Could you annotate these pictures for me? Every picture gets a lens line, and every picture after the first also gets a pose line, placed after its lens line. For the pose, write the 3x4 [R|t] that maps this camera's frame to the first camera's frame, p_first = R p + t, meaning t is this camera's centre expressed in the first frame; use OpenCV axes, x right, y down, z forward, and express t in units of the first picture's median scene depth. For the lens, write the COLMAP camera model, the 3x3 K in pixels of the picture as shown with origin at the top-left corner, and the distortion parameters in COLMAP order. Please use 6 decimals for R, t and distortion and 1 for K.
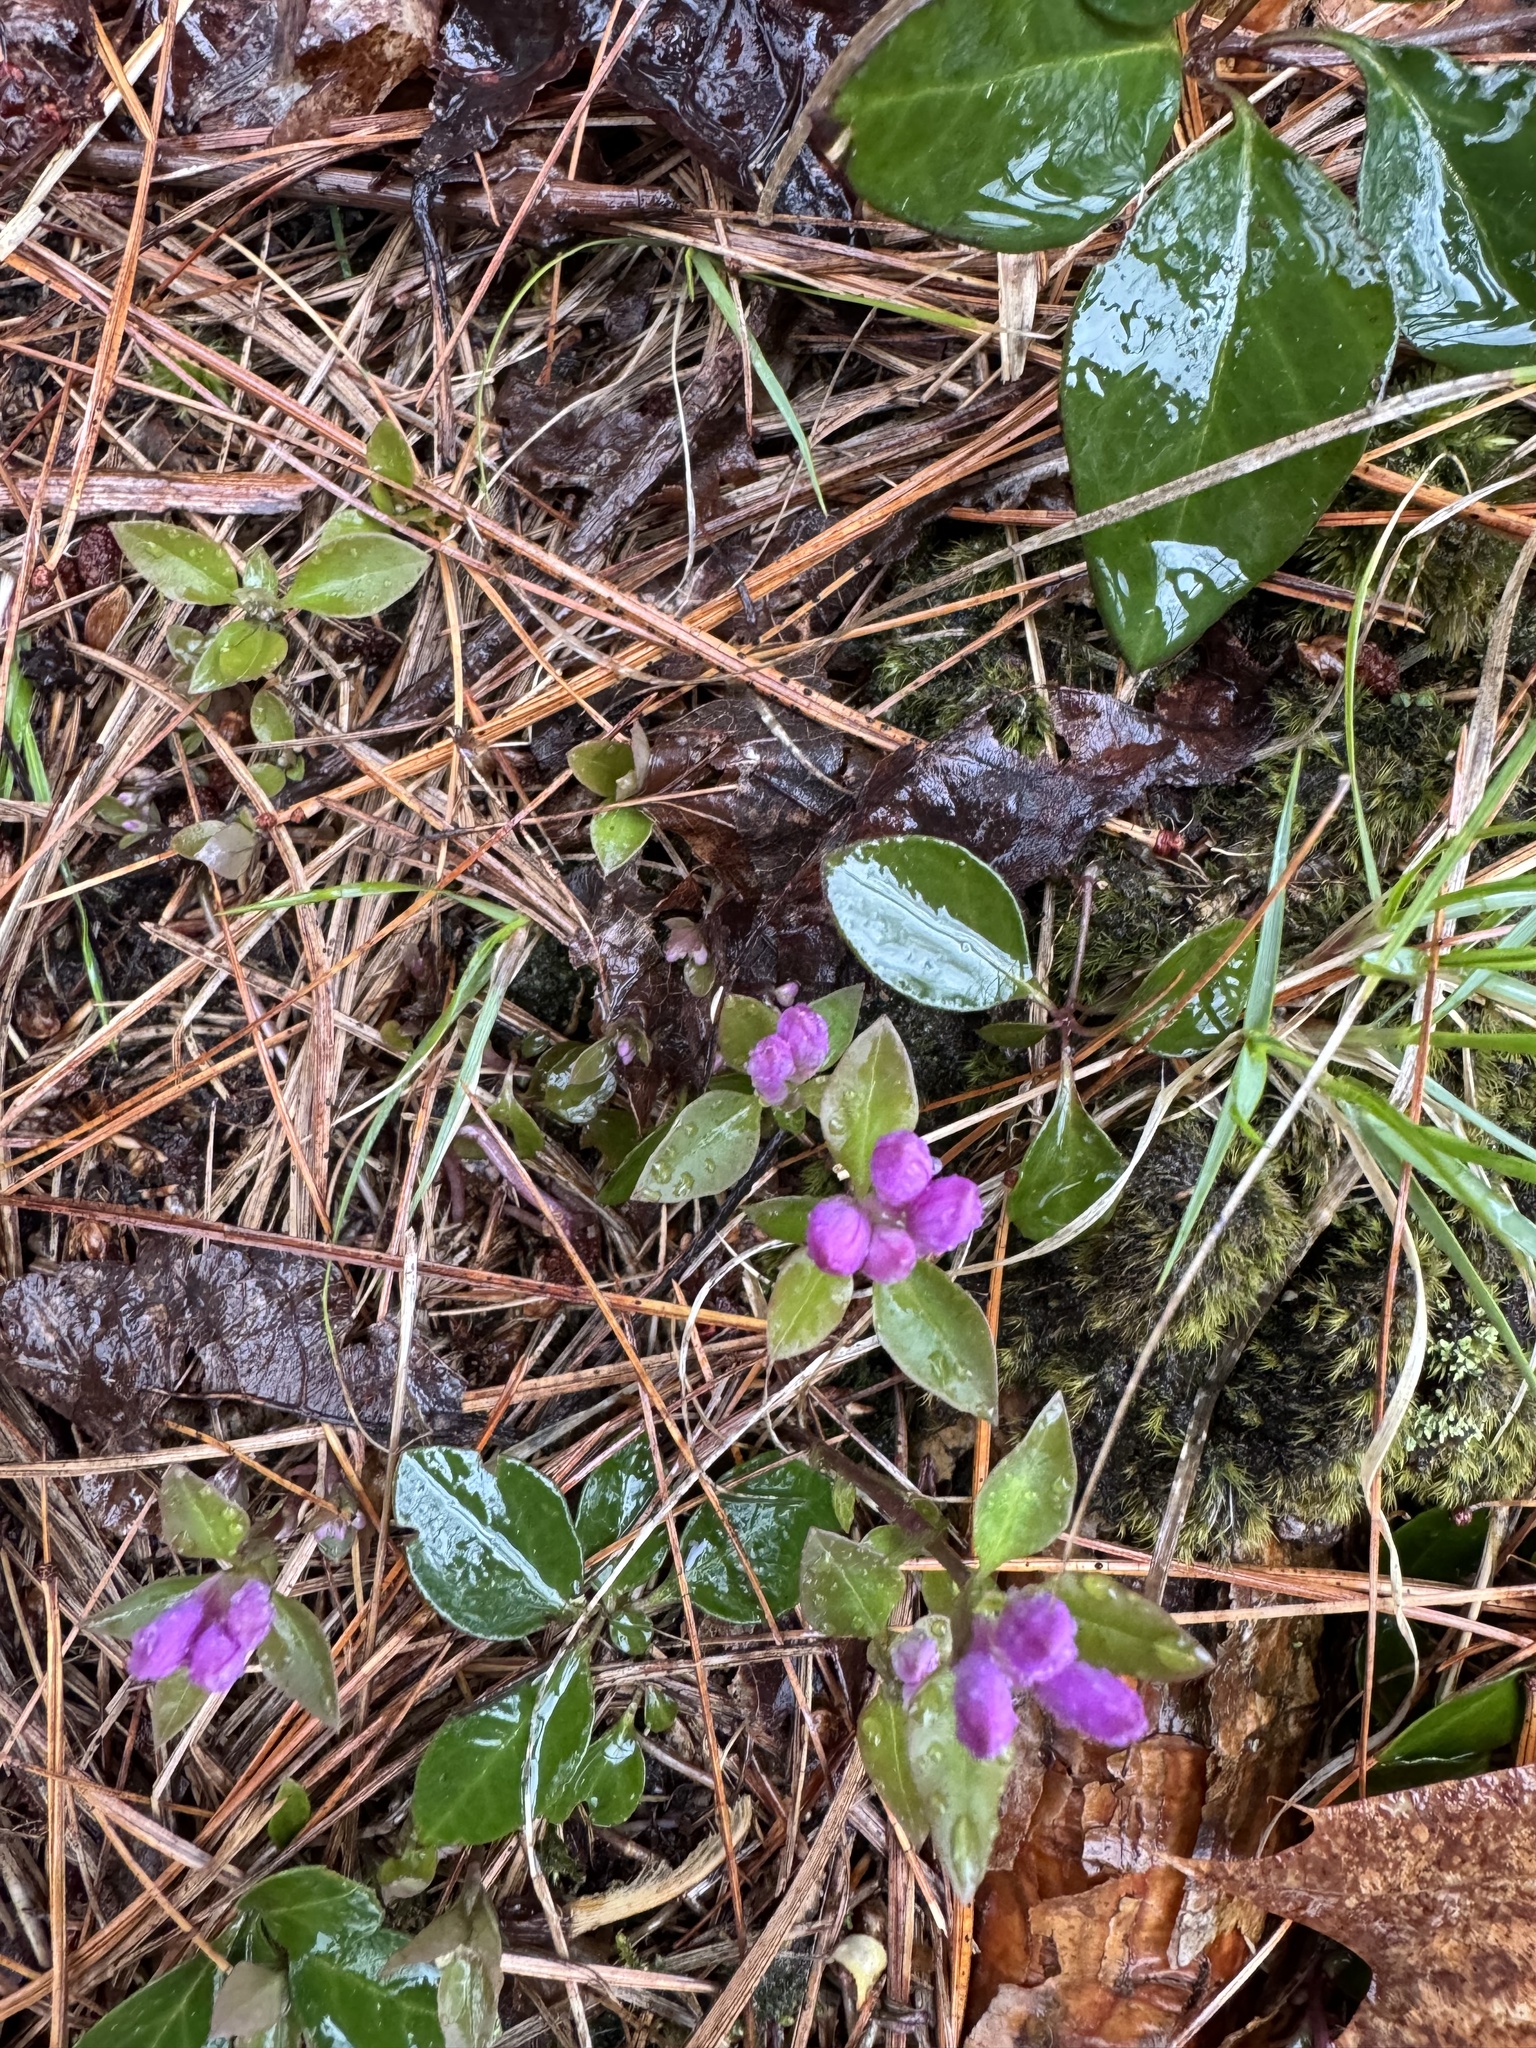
lens RADIAL K [[1449.8, 0, 777.4], [0, 1449.8, 975.6], [0, 0, 1]] dist [-0.001629, 0.006154]
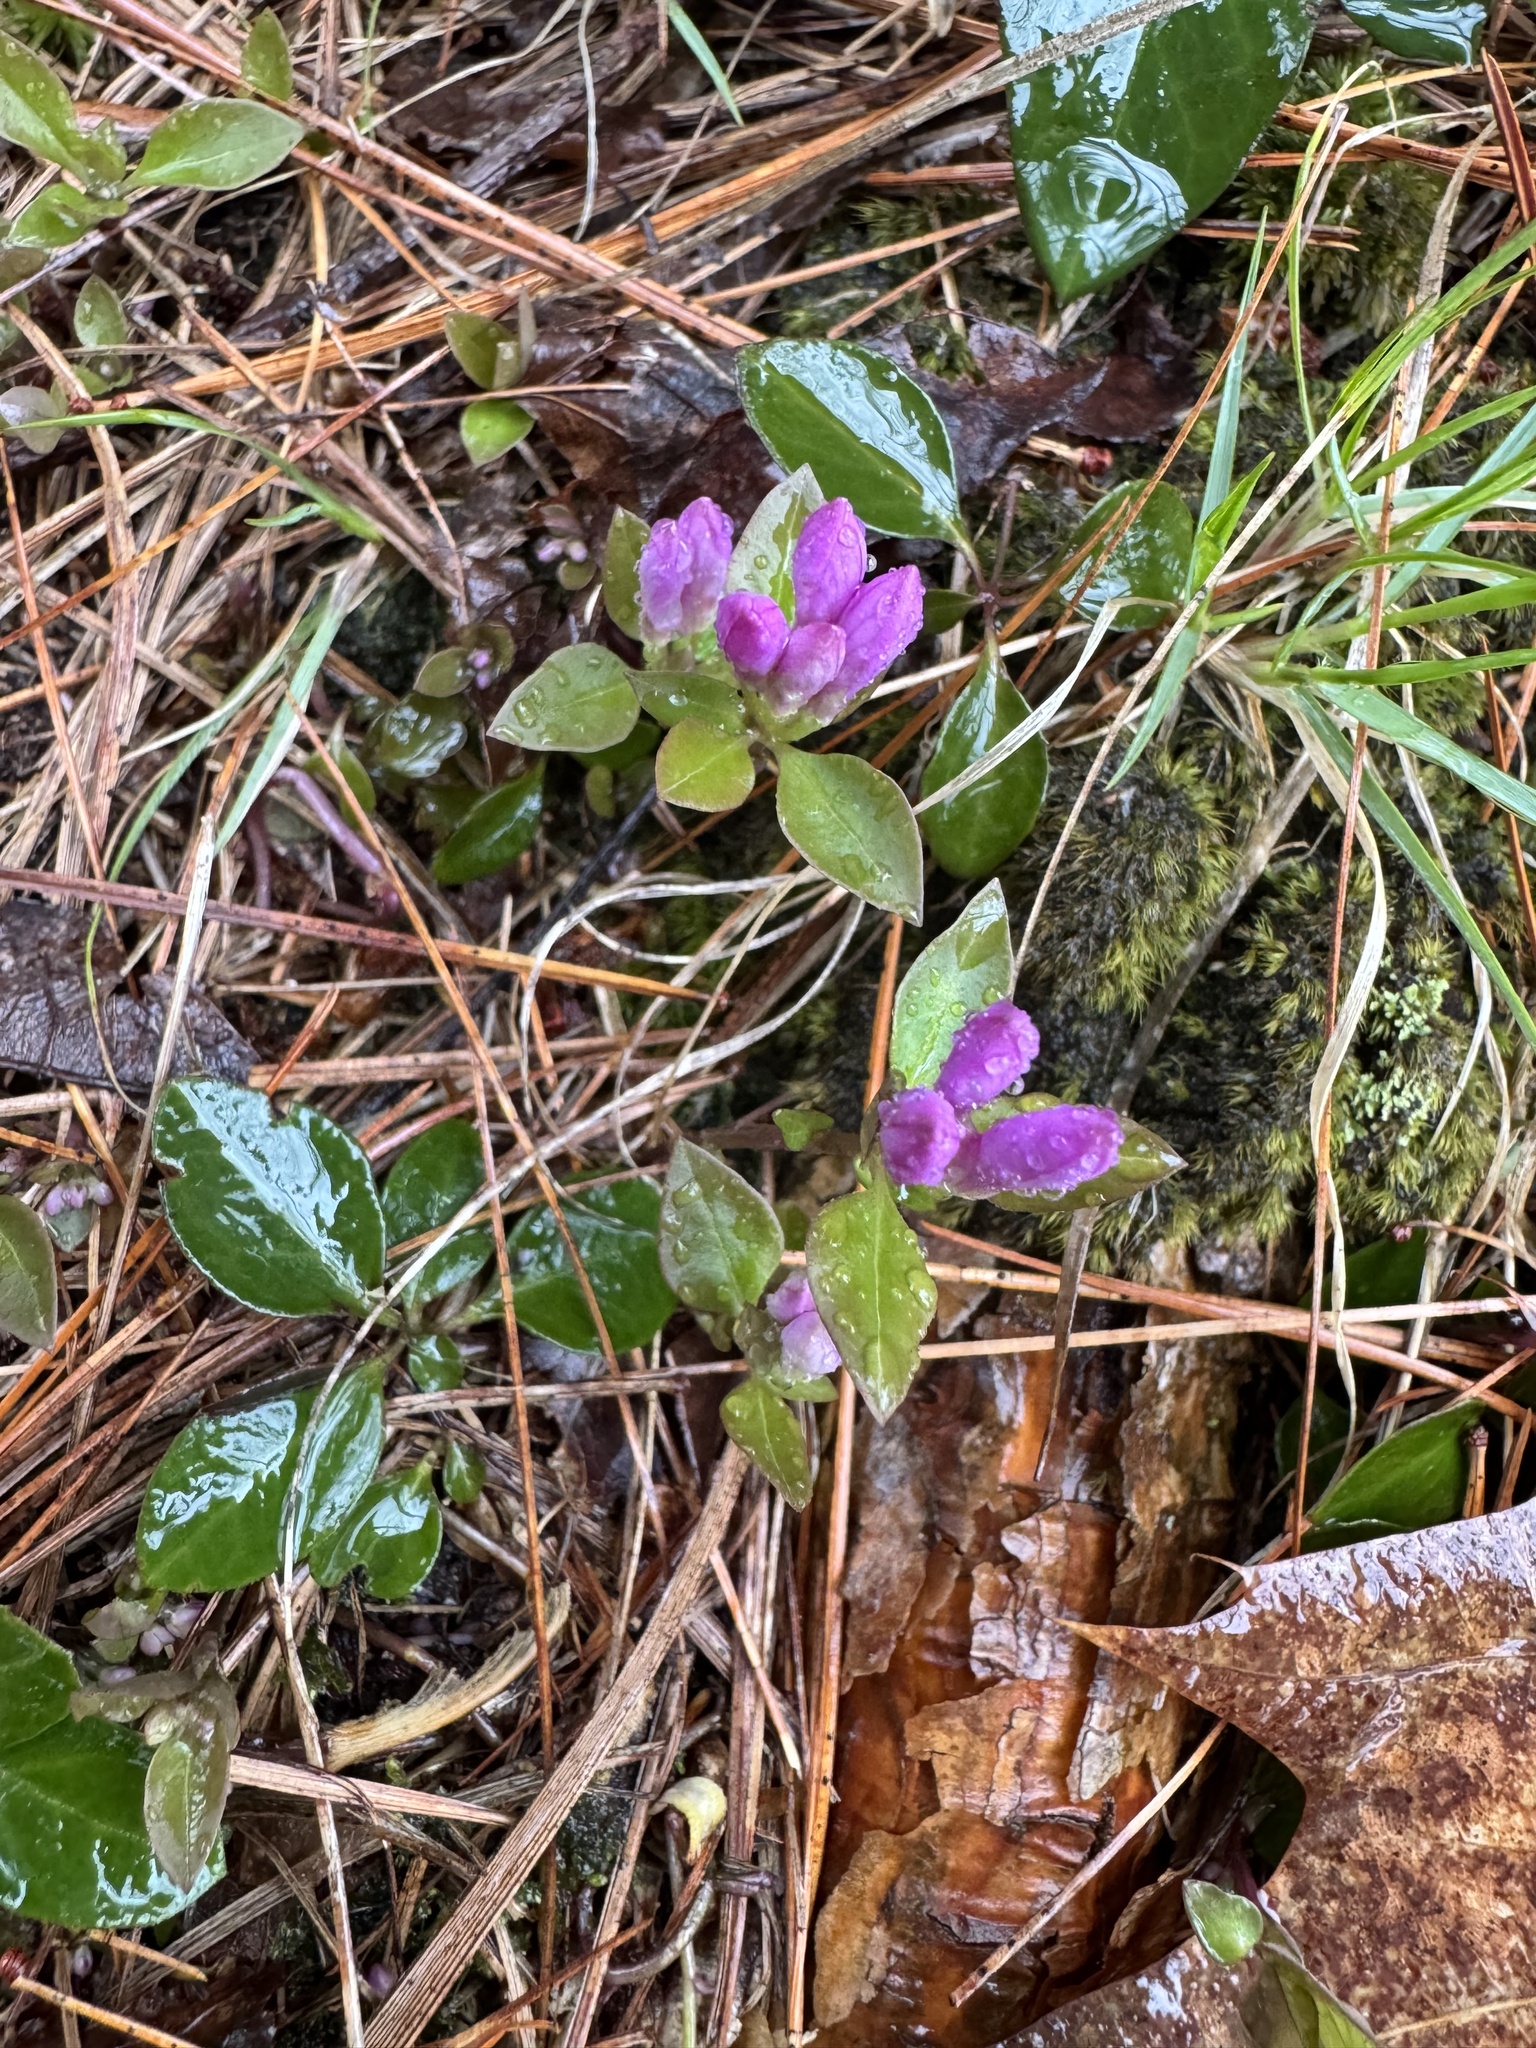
lens RADIAL K [[1453.8, 0, 760.8], [0, 1453.8, 1023.0], [0, 0, 1]] dist [-0.000263, 0.002052]
pose [[0.991365, 0.061837, 0.115637, -0.026363], [-0.044121, 0.987713, -0.149923, 0.379648], [-0.123487, 0.143526, 0.981912, 0.148210]]
